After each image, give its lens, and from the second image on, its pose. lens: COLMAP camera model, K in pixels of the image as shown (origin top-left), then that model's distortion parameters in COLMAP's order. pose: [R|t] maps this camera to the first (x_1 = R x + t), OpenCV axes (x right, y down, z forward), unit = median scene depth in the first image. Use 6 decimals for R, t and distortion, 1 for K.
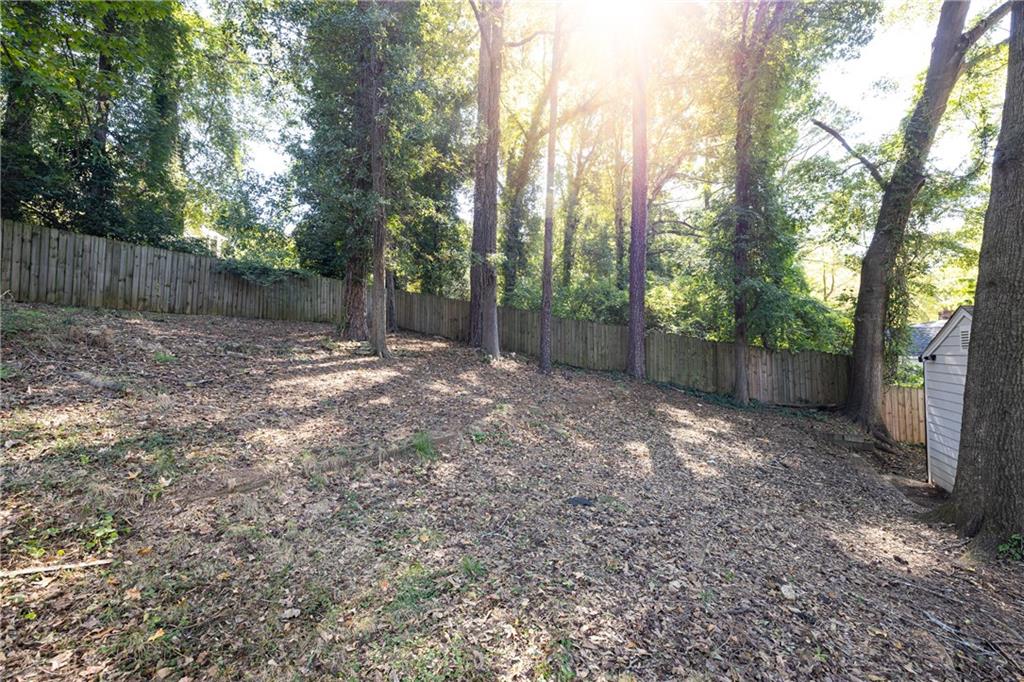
lens RADIAL K [[430.7, 0, 509.5], [0, 430.7, 337.0], [0, 0, 1]] dist [0.002027, 0.000526]
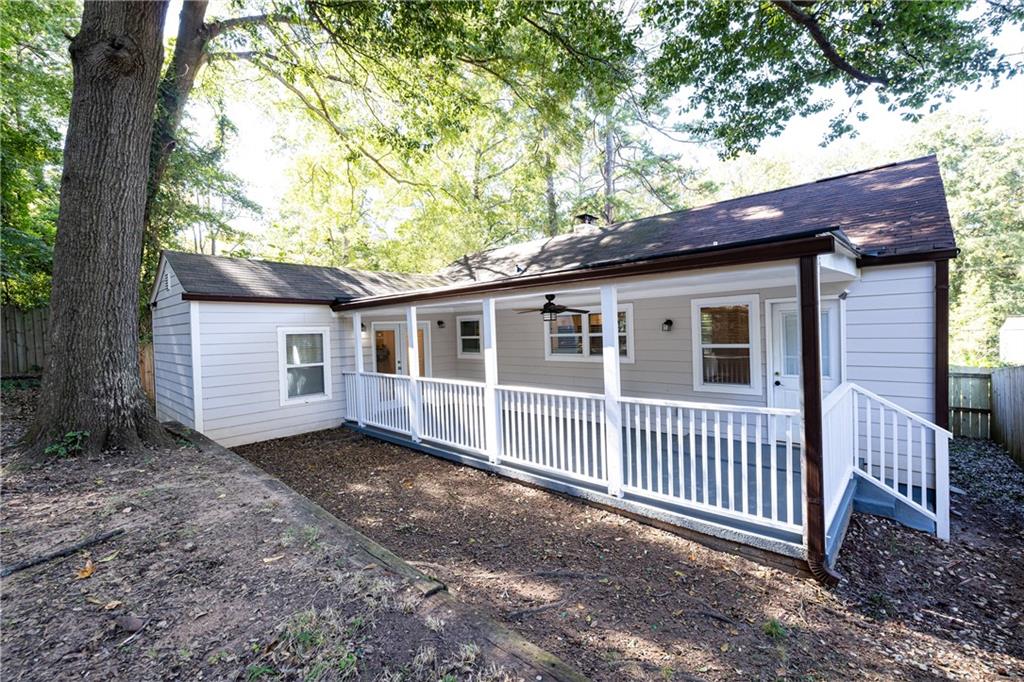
lens RADIAL K [[430.7, 0, 509.5], [0, 430.7, 337.0], [0, 0, 1]] dist [0.002027, 0.000526]
pose [[0.280608, -0.017905, 0.959655, 0.168436], [-0.008196, 0.999745, 0.021049, 0.069715], [-0.959787, -0.013772, 0.280390, -0.071119]]
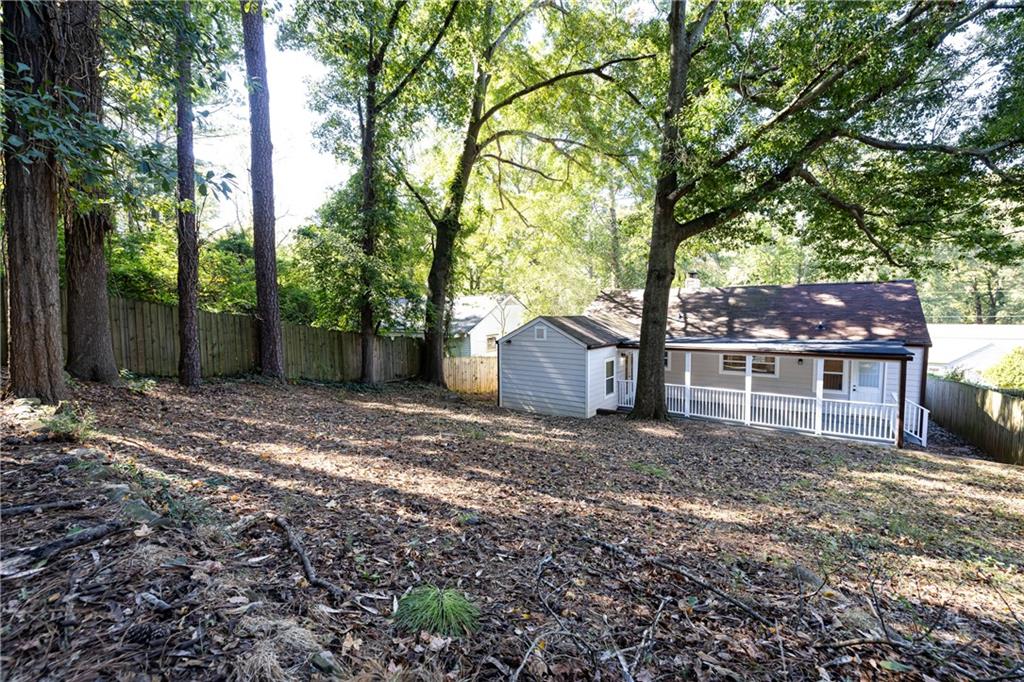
lens RADIAL K [[430.7, 0, 509.5], [0, 430.7, 337.0], [0, 0, 1]] dist [0.002027, 0.000526]
pose [[0.154773, -0.065419, 0.985782, -0.560200], [-0.026356, 0.997177, 0.070313, -0.069964], [-0.987598, -0.036864, 0.152612, 0.523736]]
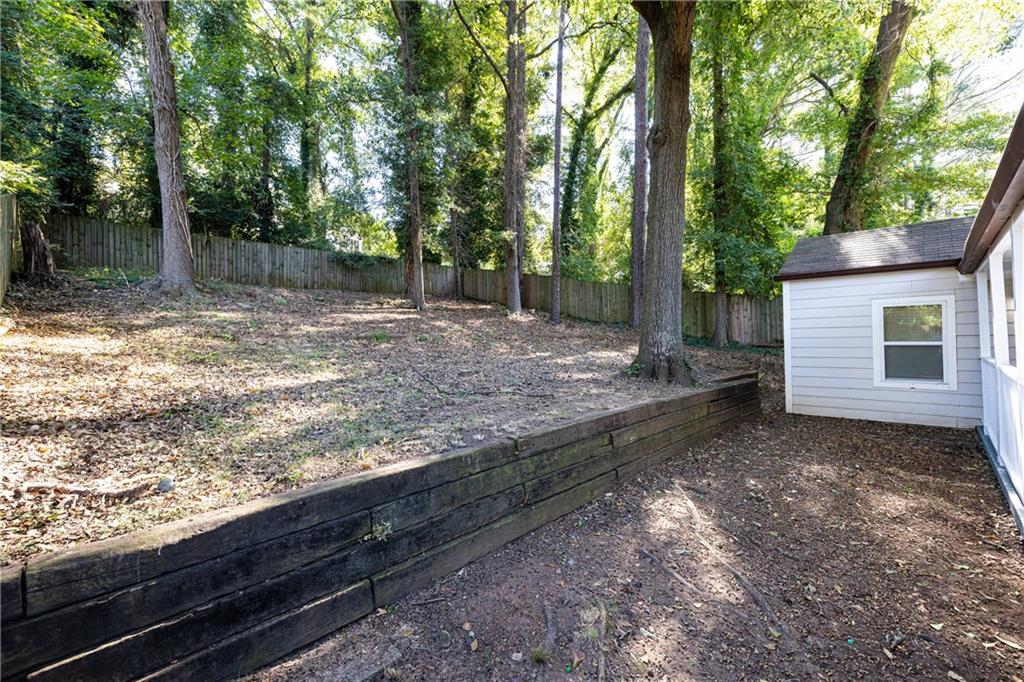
lens RADIAL K [[430.7, 0, 509.5], [0, 430.7, 337.0], [0, 0, 1]] dist [0.002027, 0.000526]
pose [[0.952422, -0.015650, -0.304381, 0.395540], [0.026982, 0.999089, 0.033058, 0.089742], [0.303587, -0.039698, 0.951976, -0.270405]]
